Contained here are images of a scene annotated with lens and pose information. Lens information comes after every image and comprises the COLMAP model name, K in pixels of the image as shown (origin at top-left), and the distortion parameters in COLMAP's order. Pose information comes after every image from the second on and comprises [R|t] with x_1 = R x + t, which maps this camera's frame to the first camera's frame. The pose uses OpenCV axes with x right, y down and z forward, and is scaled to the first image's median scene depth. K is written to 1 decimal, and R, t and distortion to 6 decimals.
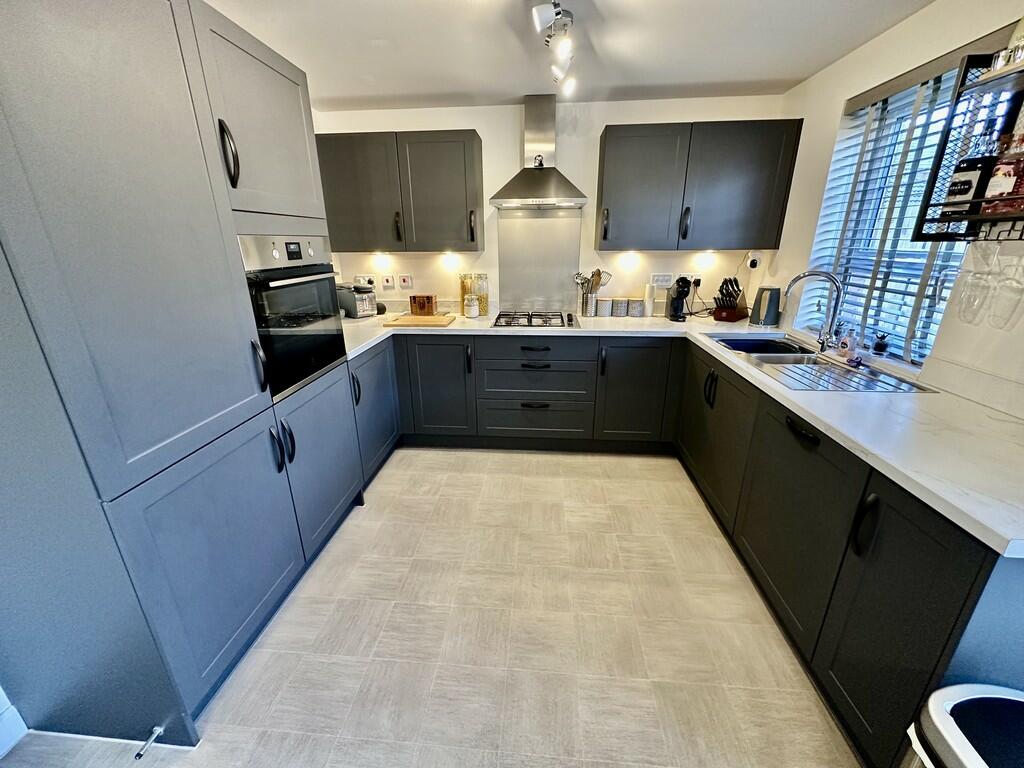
lens RADIAL K [[408.1, 0, 510.4], [0, 408.1, 381.7], [0, 0, 1]] dist [-0.001189, 0.000095]
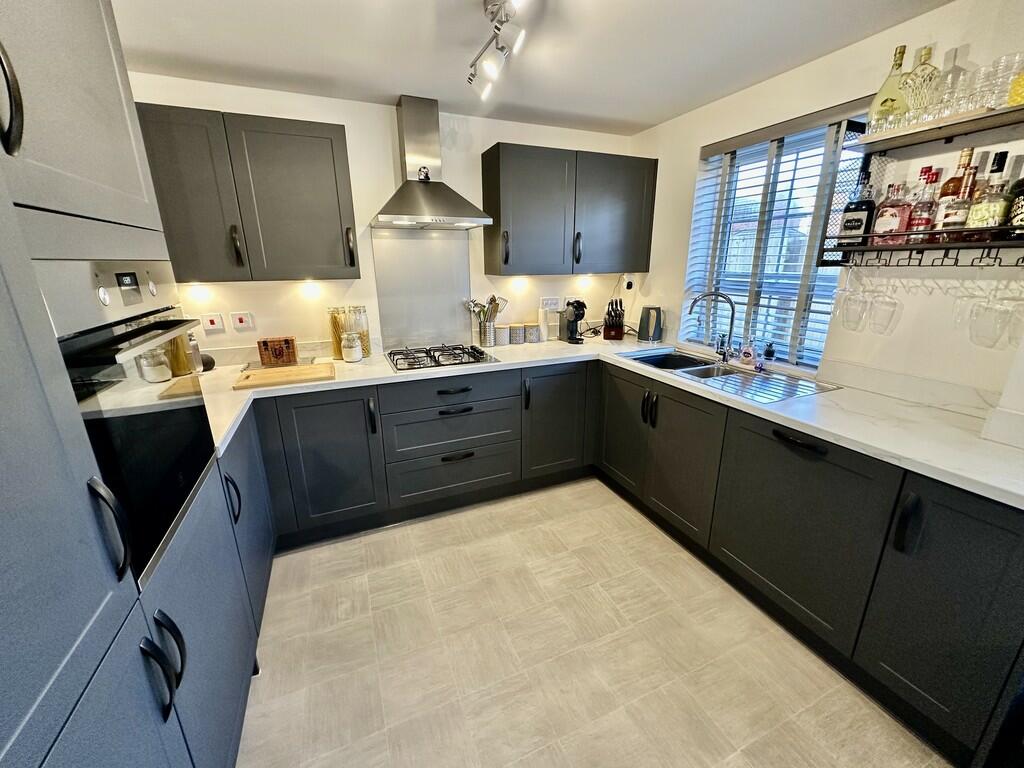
lens RADIAL K [[408.1, 0, 510.4], [0, 408.1, 381.7], [0, 0, 1]] dist [-0.001189, 0.000095]
pose [[0.883509, -0.131032, 0.449714, -0.210953], [0.152945, 0.988155, -0.012560, -0.071265], [-0.442741, 0.079878, 0.893084, 0.190770]]
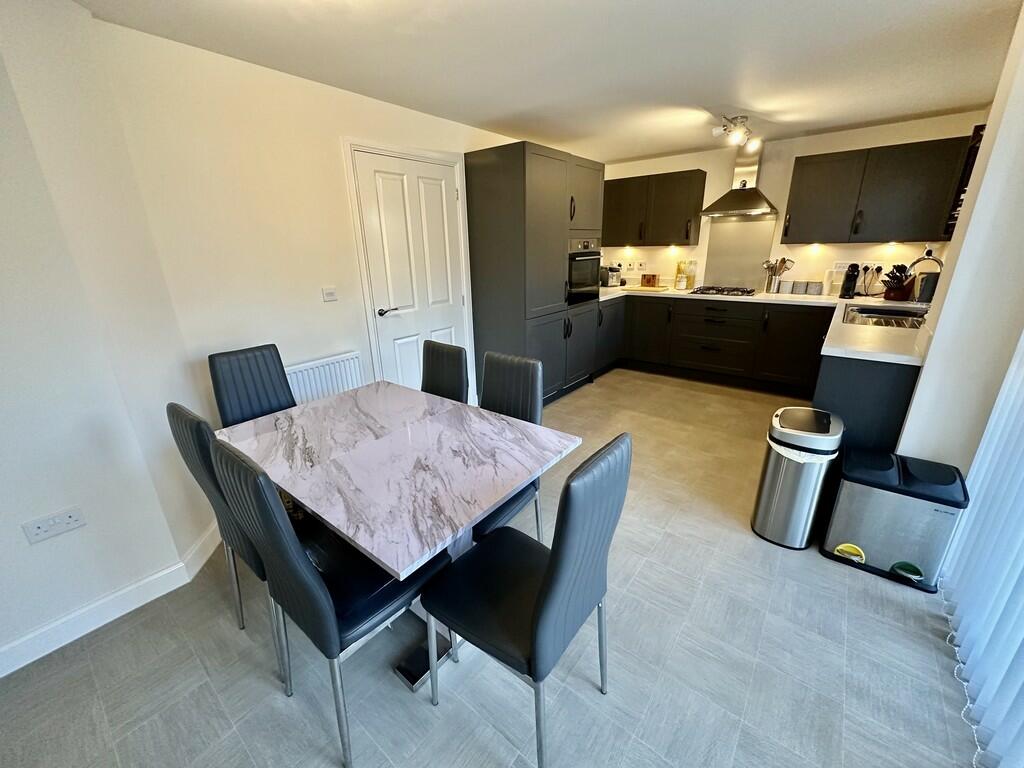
lens RADIAL K [[408.1, 0, 510.4], [0, 408.1, 381.7], [0, 0, 1]] dist [-0.001189, 0.000095]
pose [[0.828256, 0.168058, -0.534554, 0.281729], [-0.165763, 0.984753, 0.052758, 0.230011], [0.535270, 0.044912, 0.843486, -0.675342]]
